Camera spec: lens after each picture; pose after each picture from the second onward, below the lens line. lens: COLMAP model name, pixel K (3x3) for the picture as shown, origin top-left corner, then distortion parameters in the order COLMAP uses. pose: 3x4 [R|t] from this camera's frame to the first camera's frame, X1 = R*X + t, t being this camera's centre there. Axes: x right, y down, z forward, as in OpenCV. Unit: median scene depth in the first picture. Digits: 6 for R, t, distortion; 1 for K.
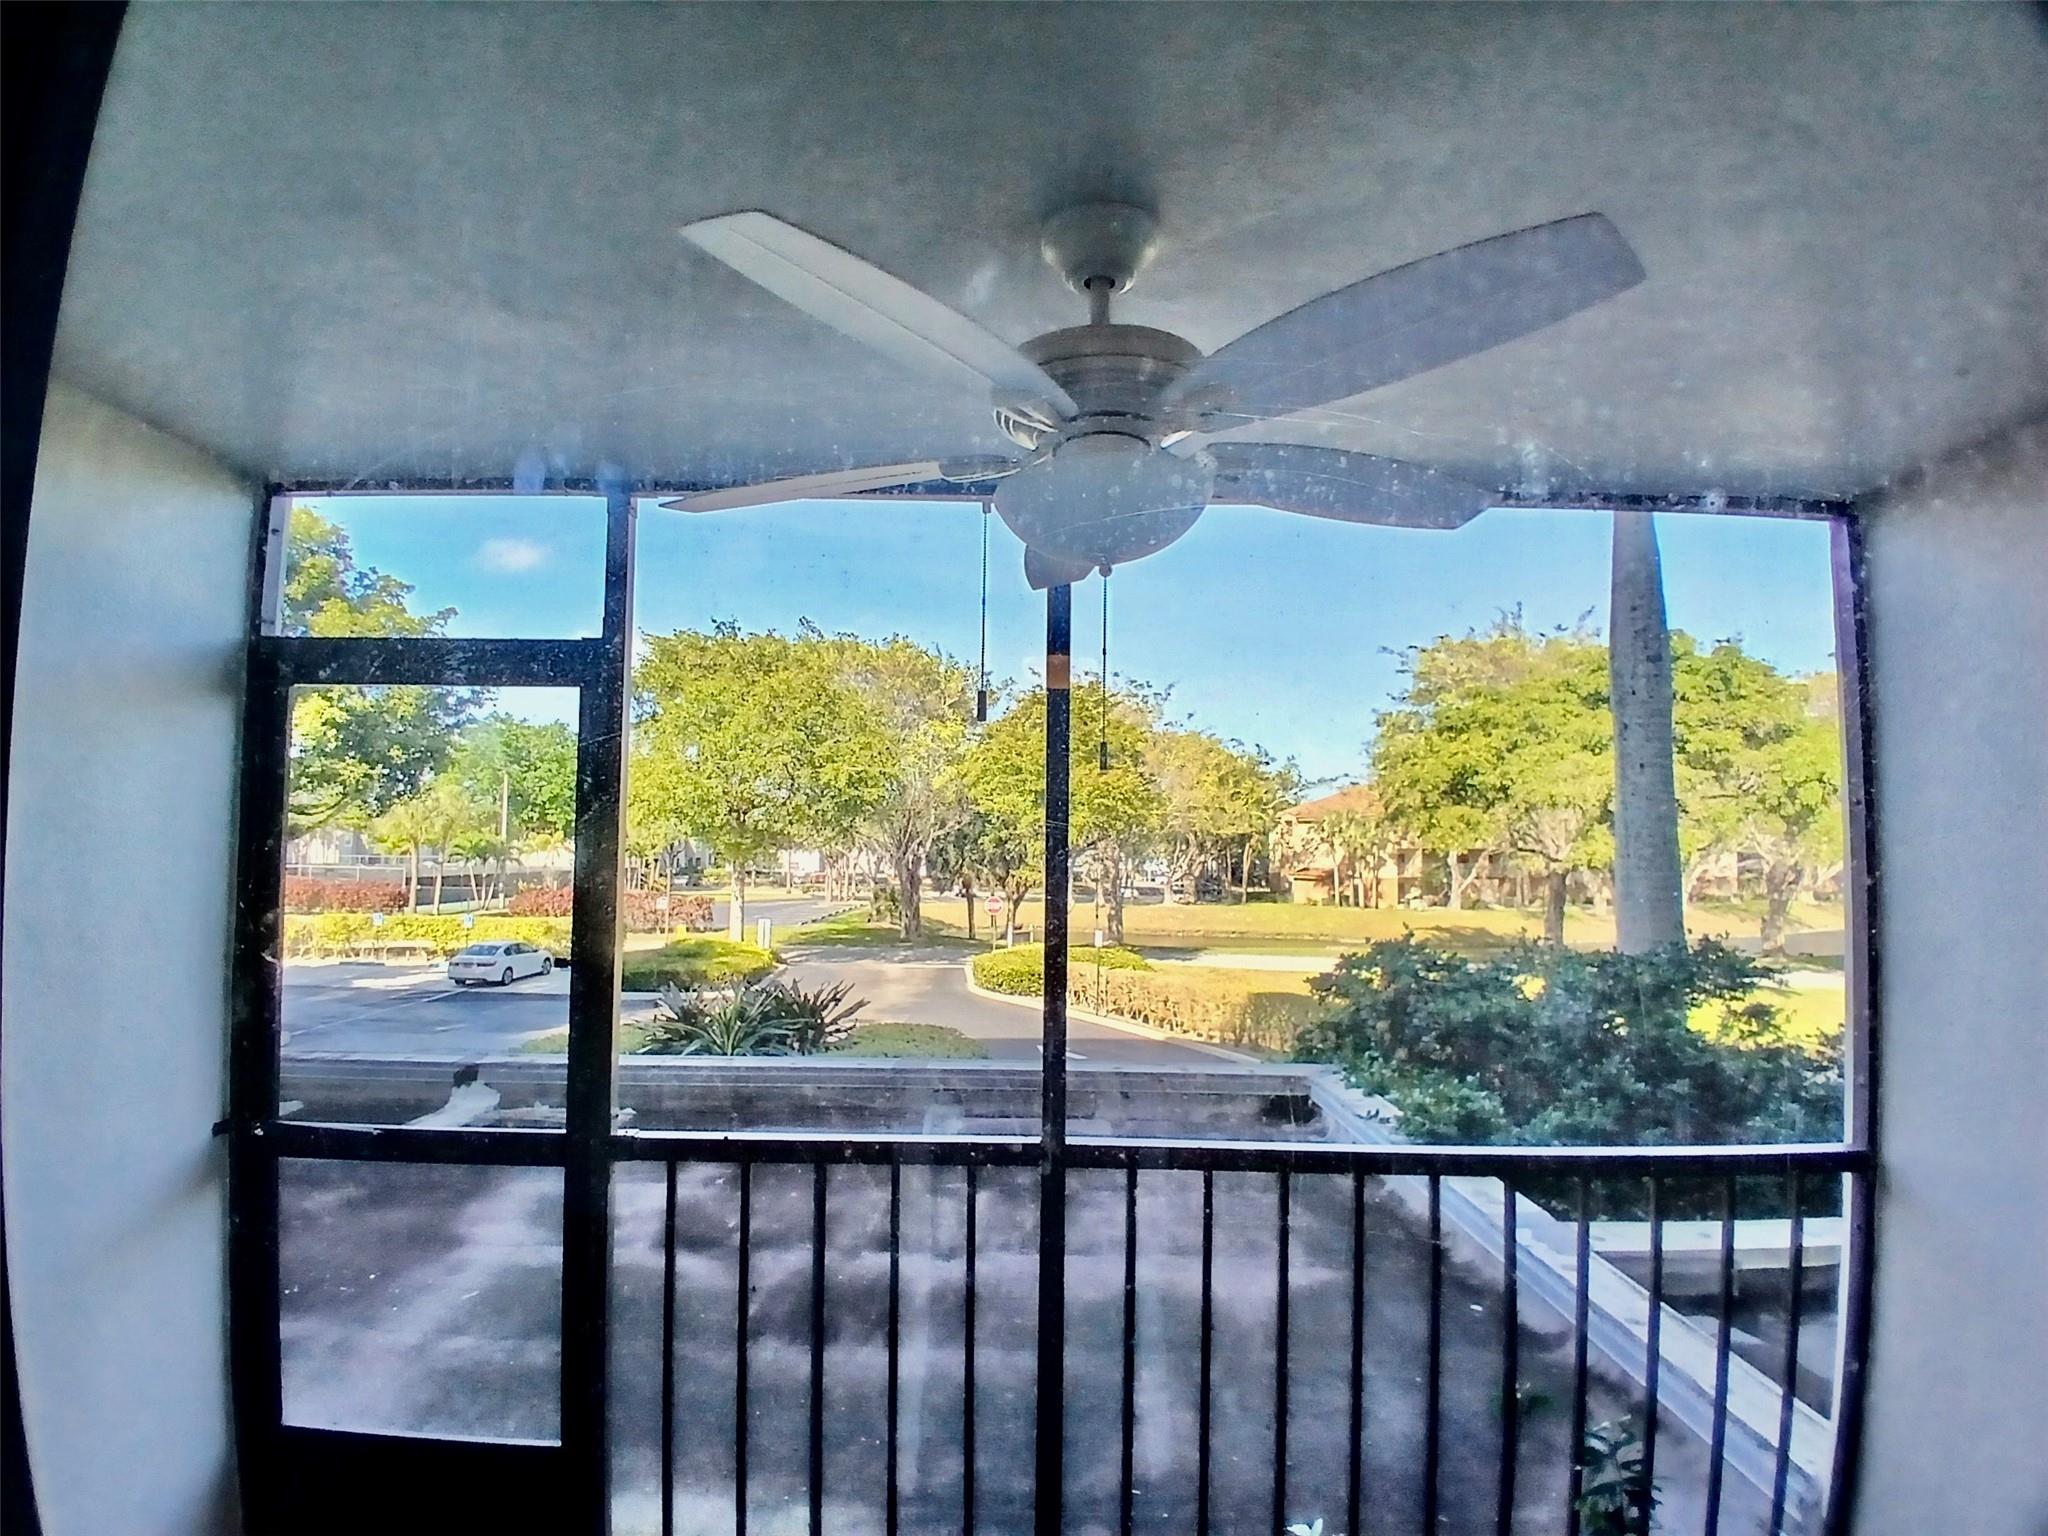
lens RADIAL K [[1026.2, 0, 1022.2], [0, 1026.2, 773.8], [0, 0, 1]] dist [-0.011716, -0.031066]
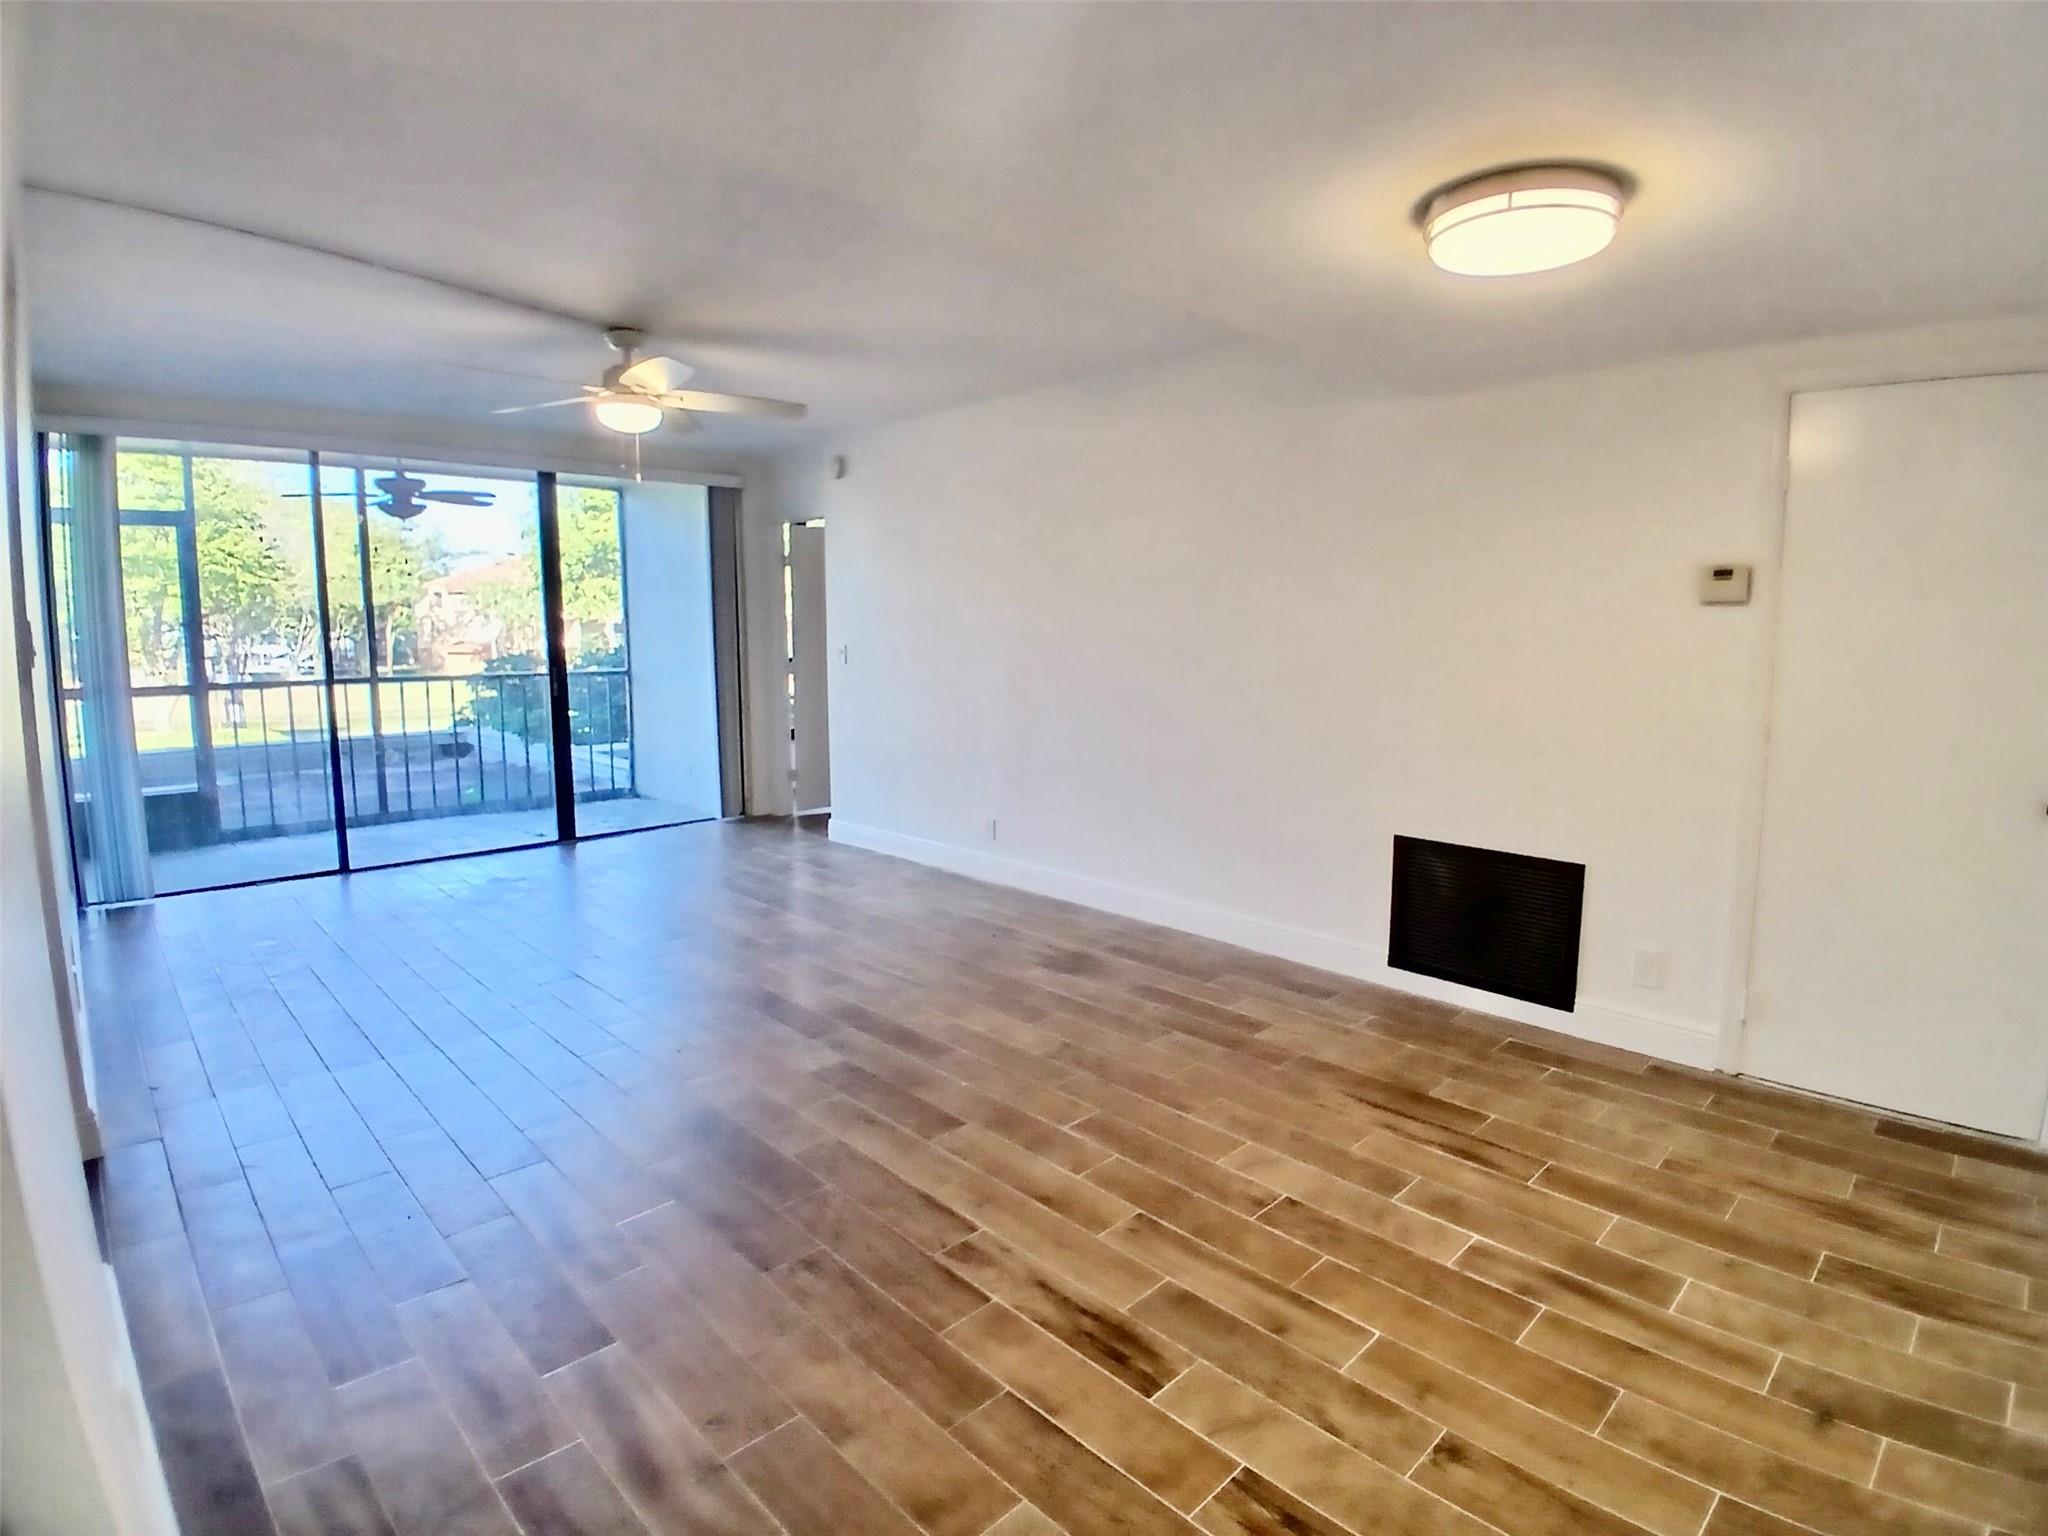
lens RADIAL K [[1026.2, 0, 1024.5], [0, 1026.2, 749.5], [0, 0, 1]] dist [-0.011716, -0.031066]
pose [[0.715932, -0.098656, 0.691165, -0.037908], [-0.038463, 0.982889, 0.180138, -0.003642], [-0.697110, -0.155550, 0.699887, -0.136482]]
